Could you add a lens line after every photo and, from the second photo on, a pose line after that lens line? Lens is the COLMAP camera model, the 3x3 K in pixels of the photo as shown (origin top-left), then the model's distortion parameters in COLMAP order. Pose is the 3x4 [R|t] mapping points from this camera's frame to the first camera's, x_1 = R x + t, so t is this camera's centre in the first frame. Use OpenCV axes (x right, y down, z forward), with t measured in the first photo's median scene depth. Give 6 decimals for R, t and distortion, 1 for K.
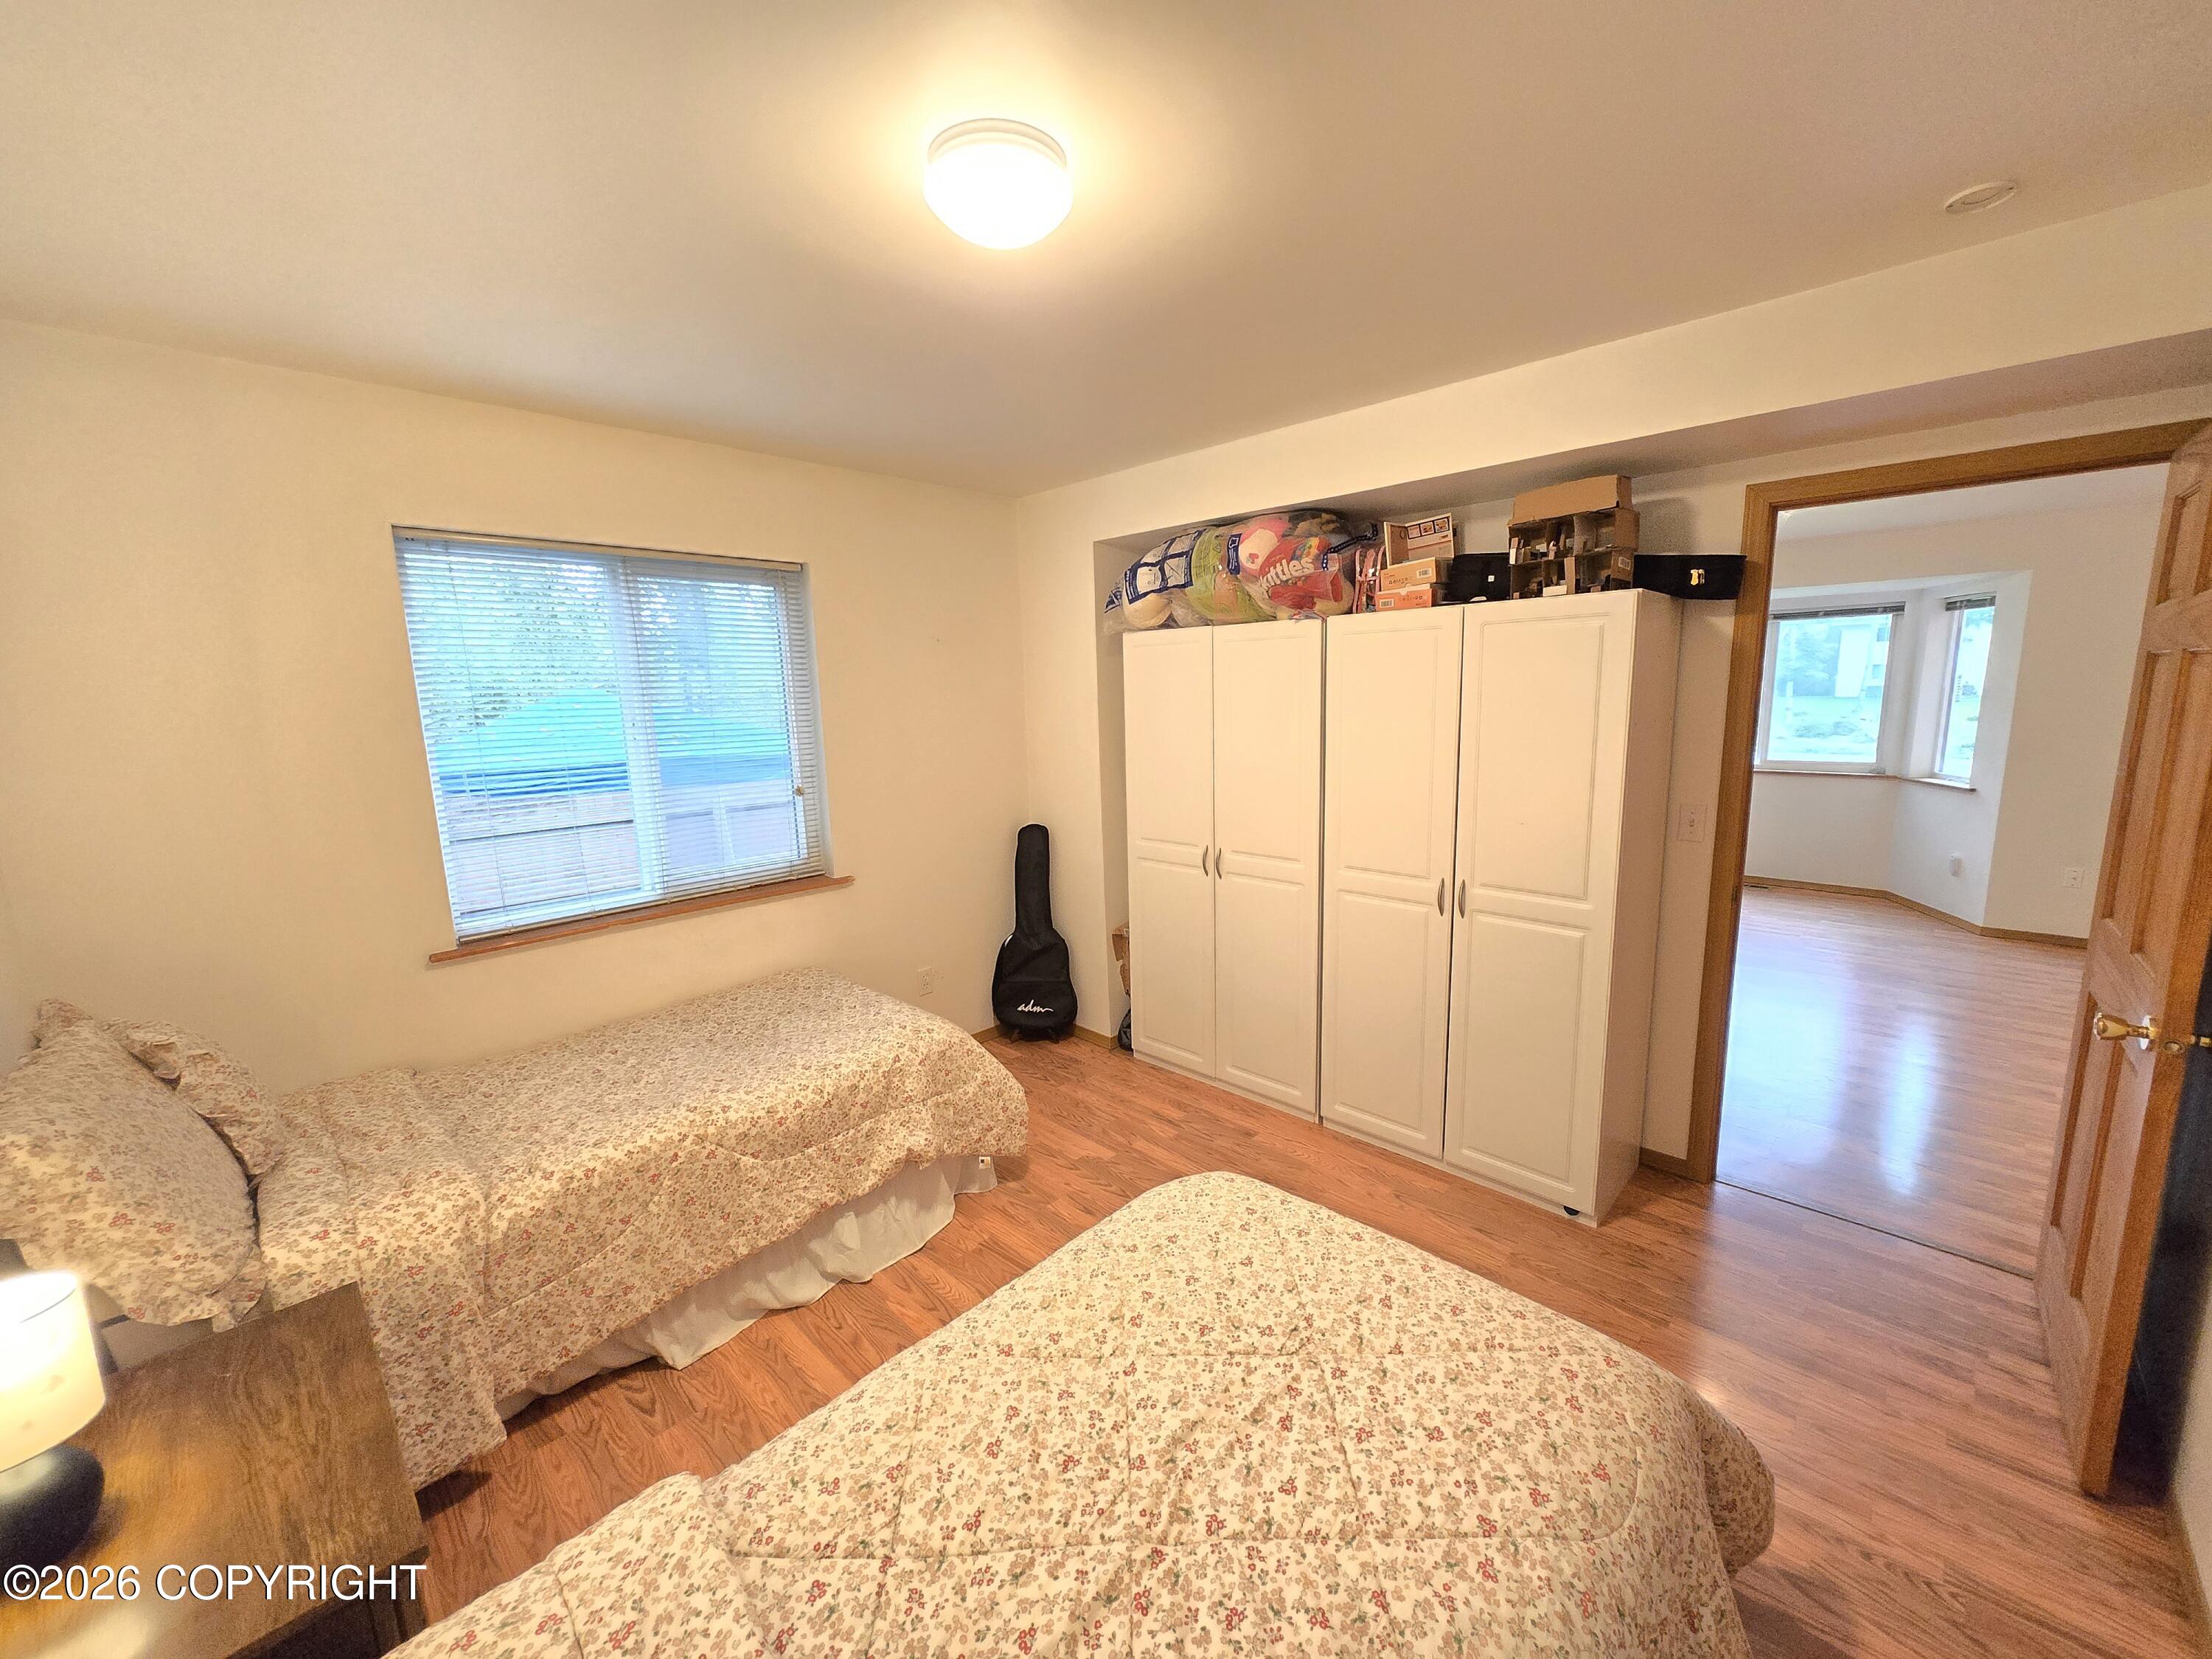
lens RADIAL K [[867.8, 0, 1126.3], [0, 867.8, 835.4], [0, 0, 1]] dist [0.001691, 0.000625]
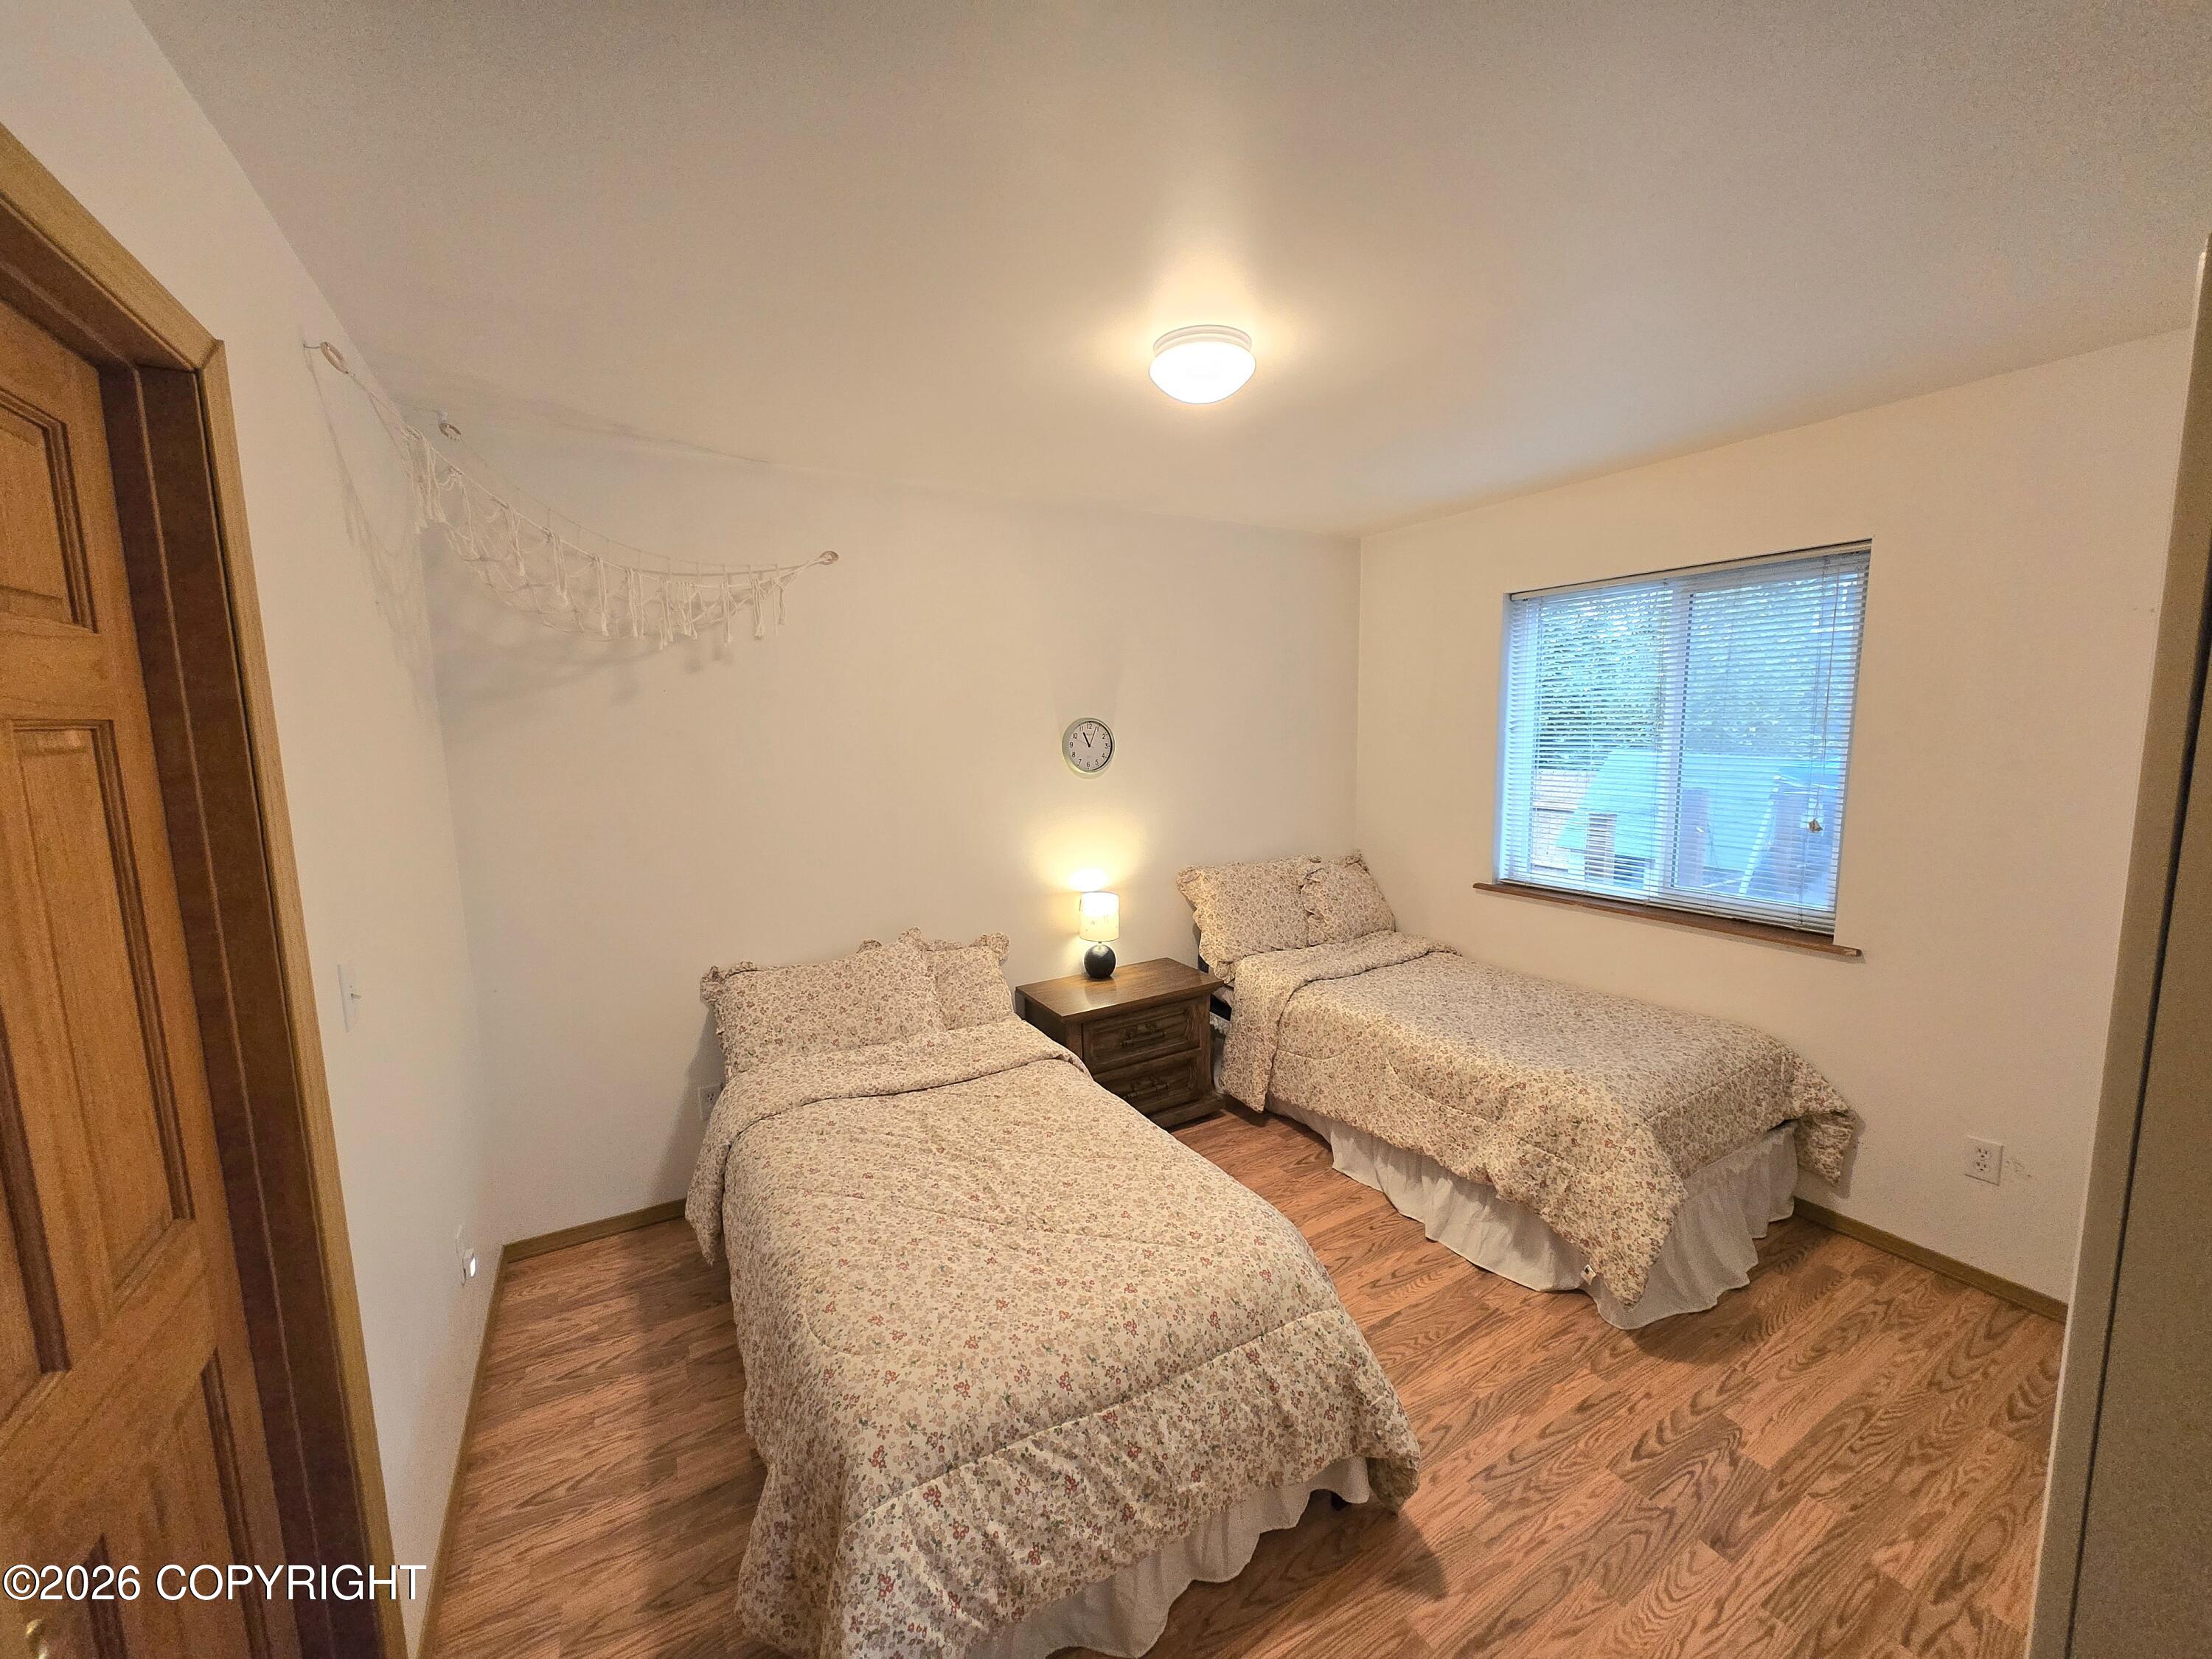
lens RADIAL K [[867.8, 0, 1126.3], [0, 867.8, 835.4], [0, 0, 1]] dist [0.001691, 0.000625]
pose [[-0.271268, 0.156375, -0.949716, 0.817004], [-0.135413, 0.970700, 0.198508, -0.165360], [0.952931, 0.182453, -0.242144, 0.834988]]
